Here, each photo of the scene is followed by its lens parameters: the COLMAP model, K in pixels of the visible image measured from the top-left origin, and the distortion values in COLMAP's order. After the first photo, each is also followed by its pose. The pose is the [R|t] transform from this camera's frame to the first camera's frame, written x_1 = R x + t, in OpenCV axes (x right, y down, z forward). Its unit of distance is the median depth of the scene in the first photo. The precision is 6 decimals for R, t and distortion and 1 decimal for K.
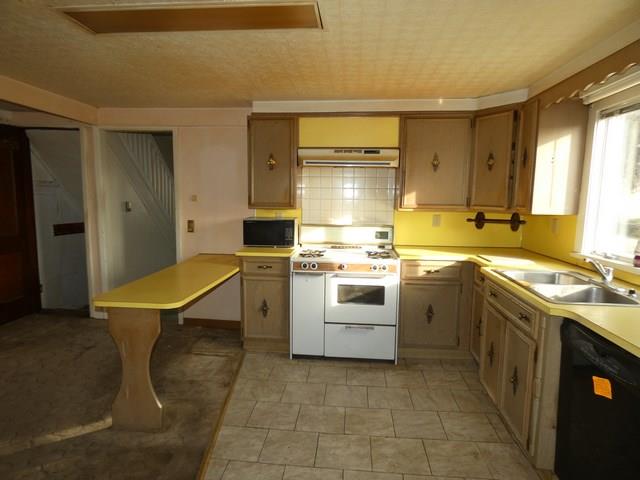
lens RADIAL K [[383.8, 0, 316.4], [0, 383.8, 238.9], [0, 0, 1]] dist [0.000890, -0.002608]
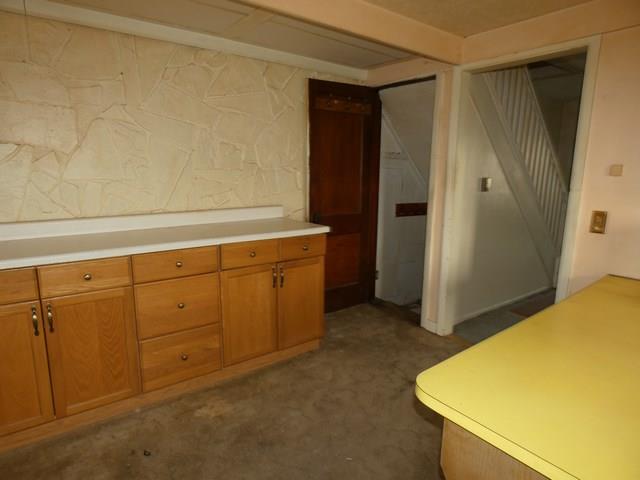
lens RADIAL K [[383.8, 0, 317.4], [0, 383.8, 239.9], [0, 0, 1]] dist [0.000890, -0.002608]
pose [[0.674926, 0.126150, -0.727022, -0.187727], [-0.086776, 0.992010, 0.091572, -0.022476], [0.732765, 0.001283, 0.680480, 0.316809]]
